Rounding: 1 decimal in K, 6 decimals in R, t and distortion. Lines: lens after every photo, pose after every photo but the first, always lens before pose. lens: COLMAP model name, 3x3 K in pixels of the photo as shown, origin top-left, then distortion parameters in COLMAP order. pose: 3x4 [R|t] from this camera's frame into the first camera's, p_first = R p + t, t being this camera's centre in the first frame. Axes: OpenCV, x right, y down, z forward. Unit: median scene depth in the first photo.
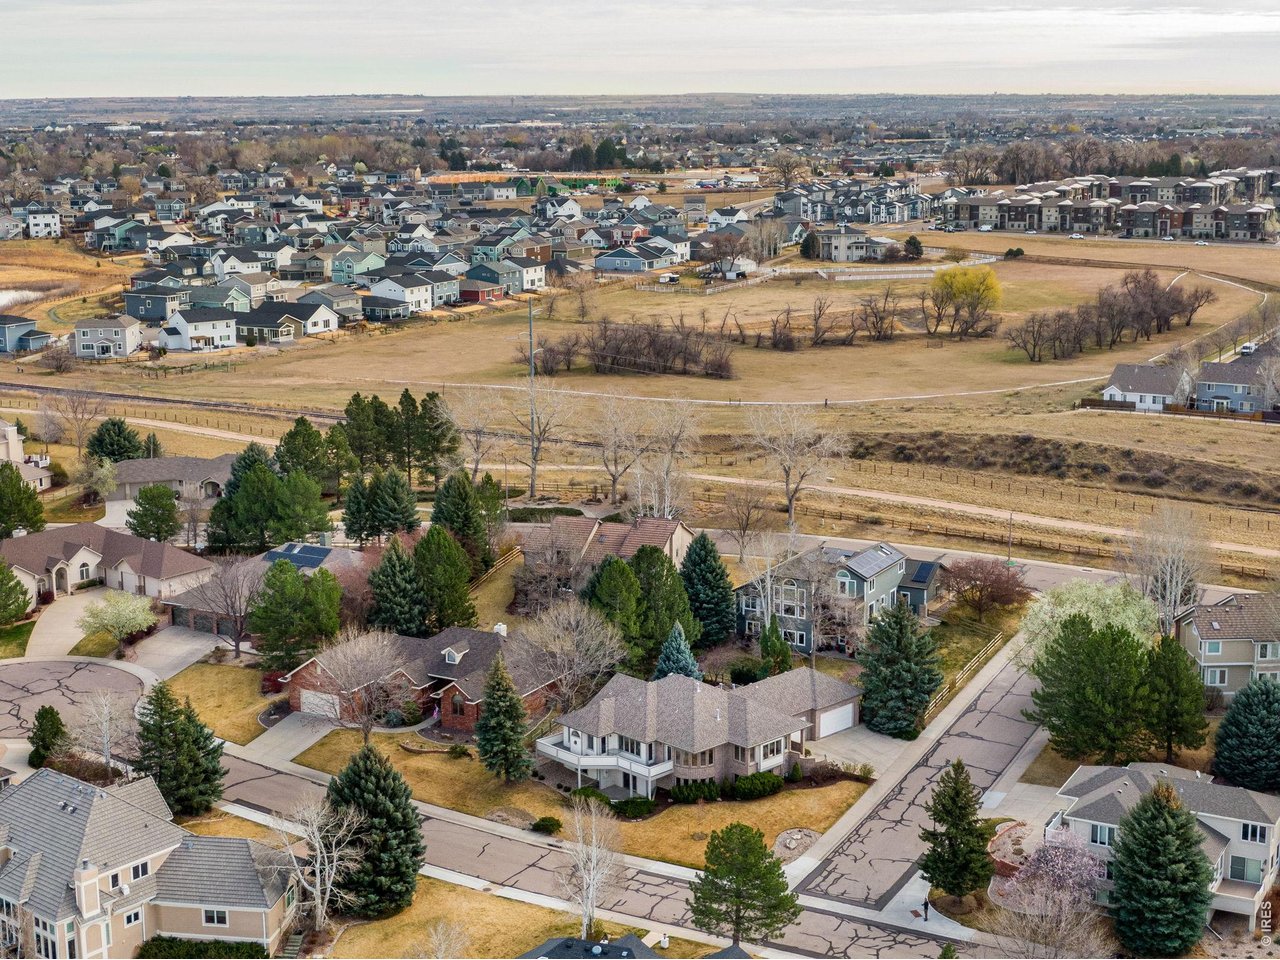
lens RADIAL K [[1784.1, 0, 639.9], [0, 1784.1, 479.8], [0, 0, 1]] dist [0.025820, 0.000000]
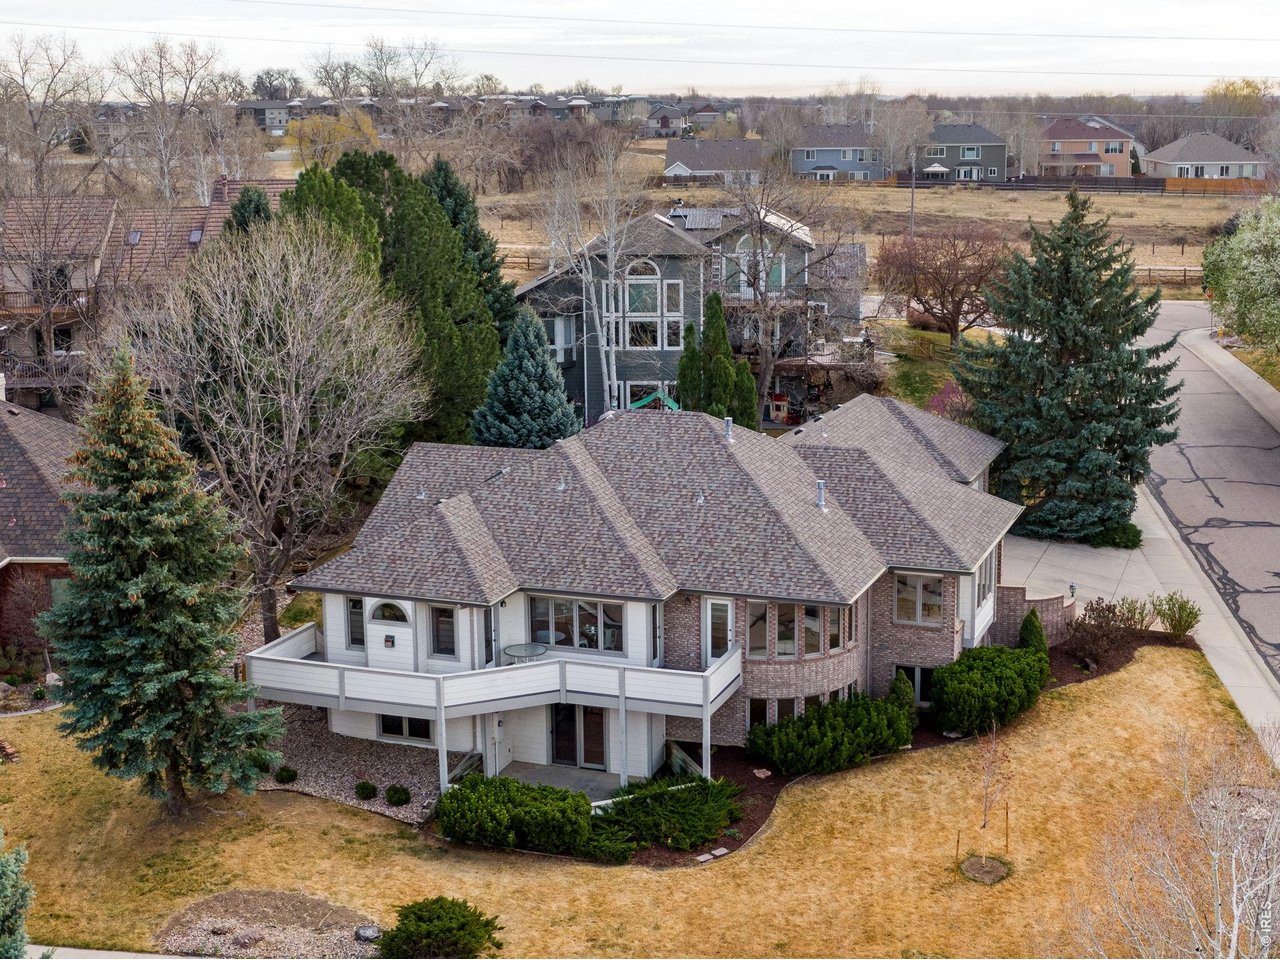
lens RADIAL K [[1784.1, 0, 640.3], [0, 1784.1, 480.0], [0, 0, 1]] dist [0.025820, 0.000000]
pose [[0.902668, -0.086956, 0.421460, -0.124284], [0.087360, 0.996007, 0.018391, 0.119180], [-0.421377, 0.020218, 0.906660, 0.713340]]
